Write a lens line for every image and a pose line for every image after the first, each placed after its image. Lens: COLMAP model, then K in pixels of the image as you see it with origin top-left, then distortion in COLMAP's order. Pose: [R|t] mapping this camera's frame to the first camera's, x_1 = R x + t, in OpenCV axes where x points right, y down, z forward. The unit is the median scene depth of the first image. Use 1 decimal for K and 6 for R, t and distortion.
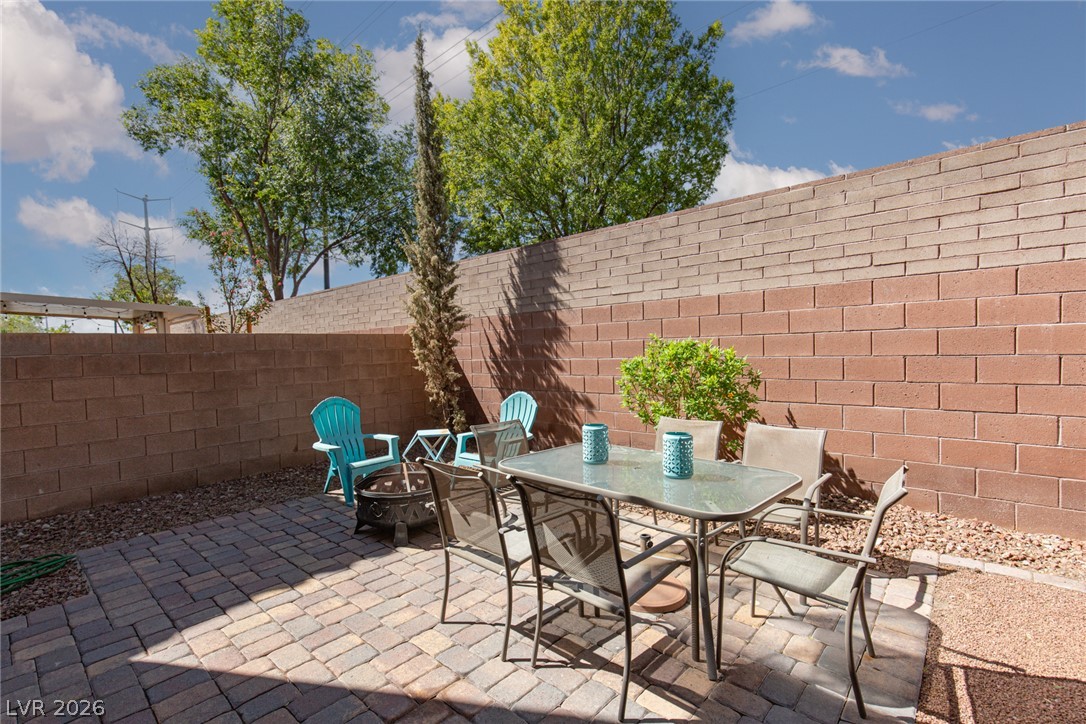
lens RADIAL K [[504.7, 0, 538.3], [0, 504.7, 361.9], [0, 0, 1]] dist [0.013407, -0.001941]
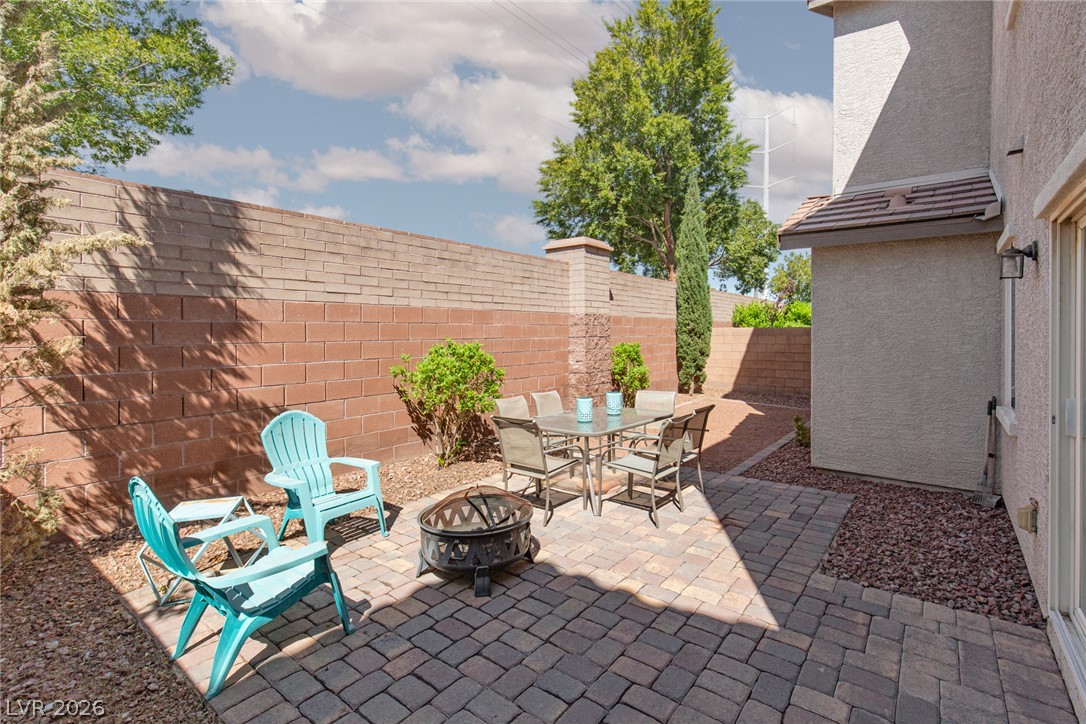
lens RADIAL K [[504.7, 0, 549.6], [0, 504.7, 333.0], [0, 0, 1]] dist [0.013407, -0.001941]
pose [[-0.085708, 0.021157, 0.996096, -0.778930], [0.024971, 0.999506, -0.019081, -0.028417], [-0.996007, 0.023238, -0.086194, 0.653935]]
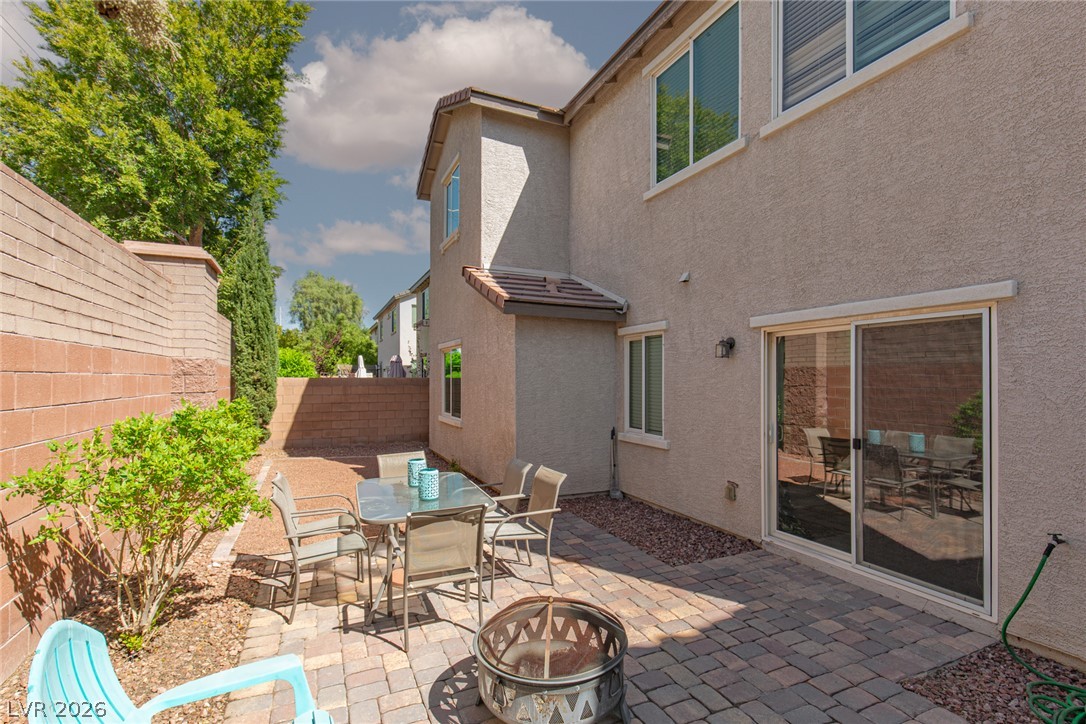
lens RADIAL K [[504.7, 0, 538.5], [0, 504.7, 370.9], [0, 0, 1]] dist [0.013407, -0.001941]
pose [[-0.919669, 0.026740, 0.391784, -0.348570], [0.026563, 0.999630, -0.005873, -0.061470], [-0.391796, 0.005006, -0.920039, 1.103540]]
